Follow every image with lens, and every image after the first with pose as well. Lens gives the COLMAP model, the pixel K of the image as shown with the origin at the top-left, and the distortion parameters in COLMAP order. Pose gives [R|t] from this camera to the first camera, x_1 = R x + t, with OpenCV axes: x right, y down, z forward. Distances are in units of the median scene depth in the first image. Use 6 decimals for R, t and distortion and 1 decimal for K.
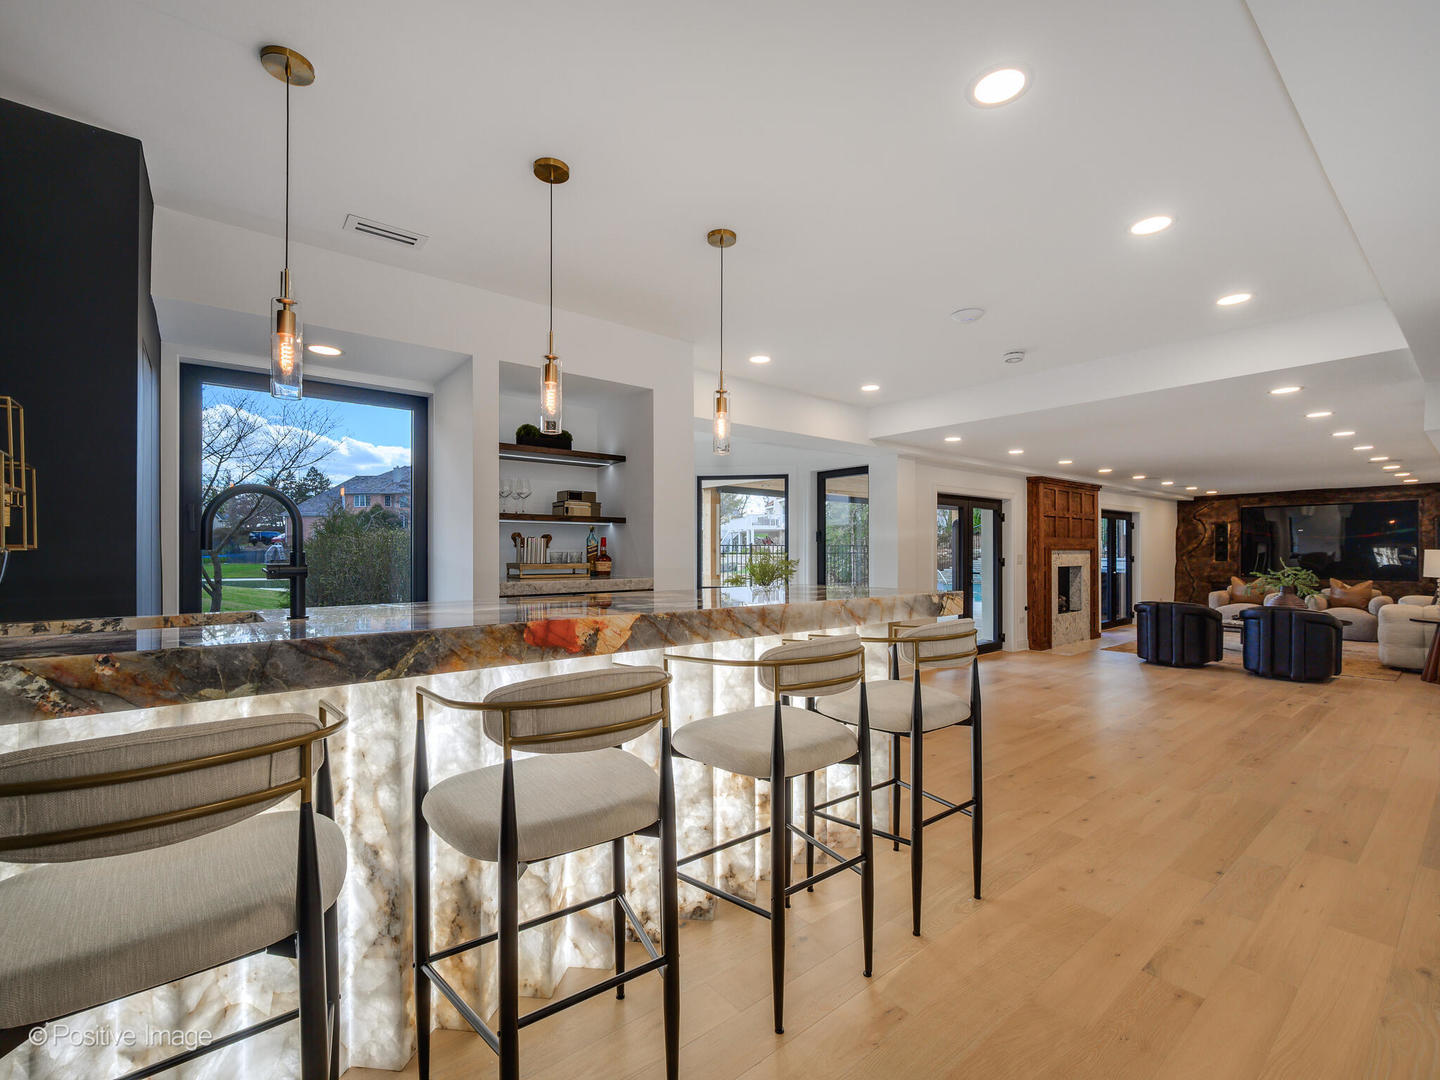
lens RADIAL K [[618.9, 0, 721.0], [0, 618.9, 550.4], [0, 0, 1]] dist [0.000145, 0.000082]
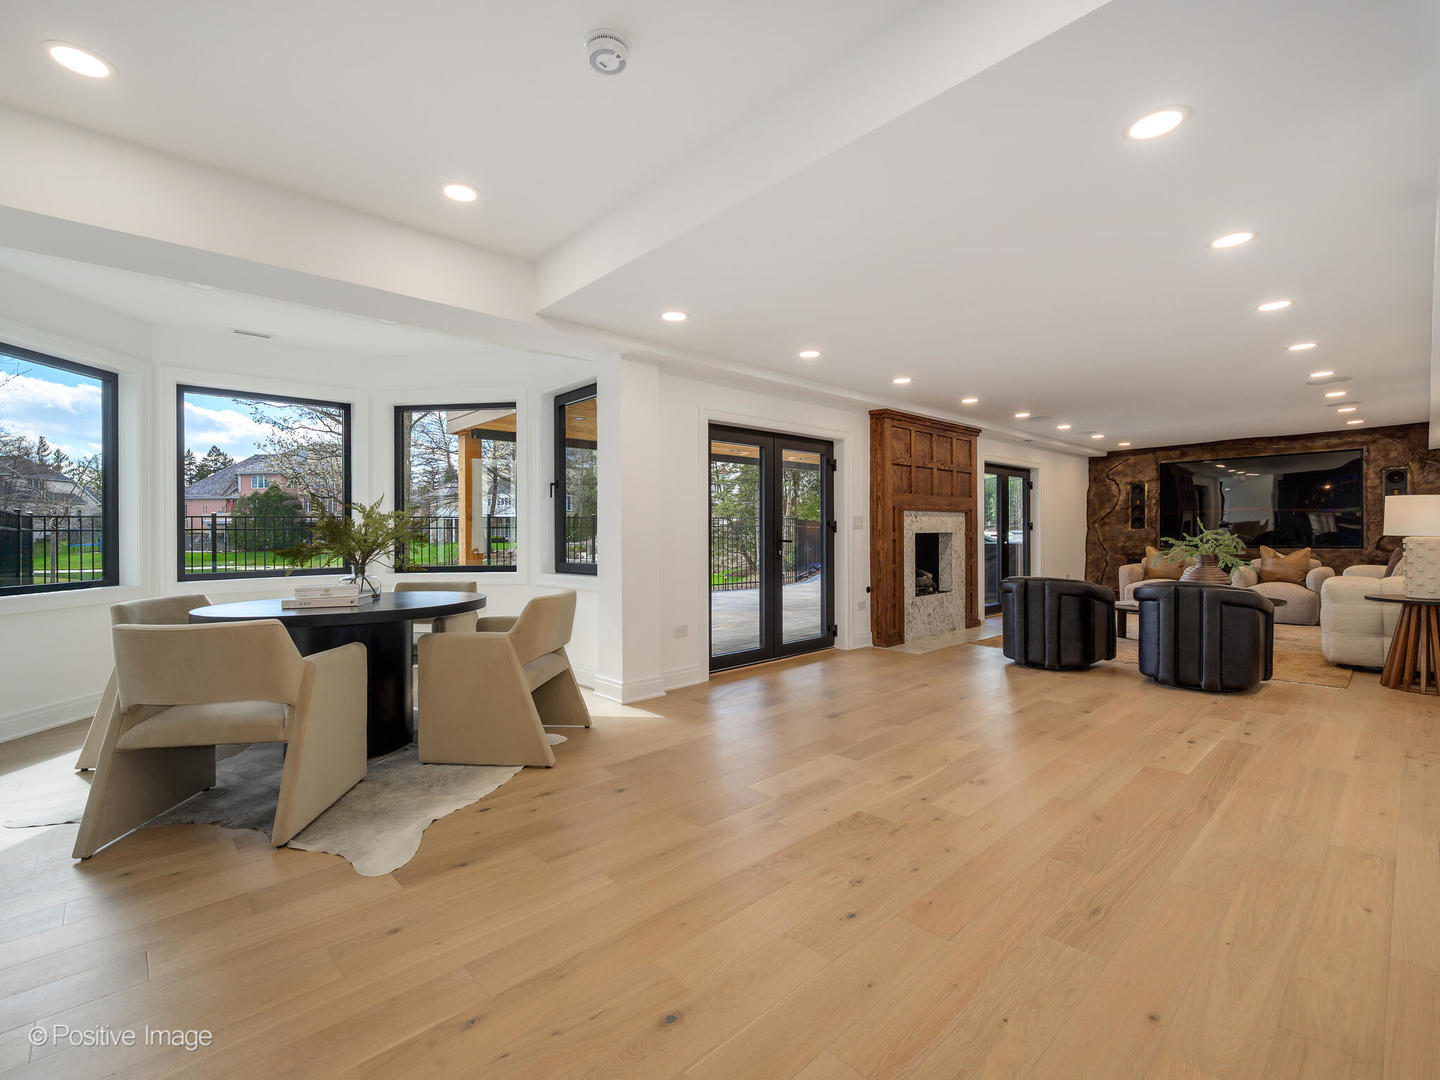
lens RADIAL K [[628.2, 0, 720.0], [0, 628.2, 540.0], [0, 0, 1]] dist [-0.001992, 0.000240]
pose [[0.998065, -0.010498, 0.061283, 0.260971], [0.009951, 0.999908, 0.009223, 0.025021], [-0.061374, -0.008596, 0.998078, 0.257311]]
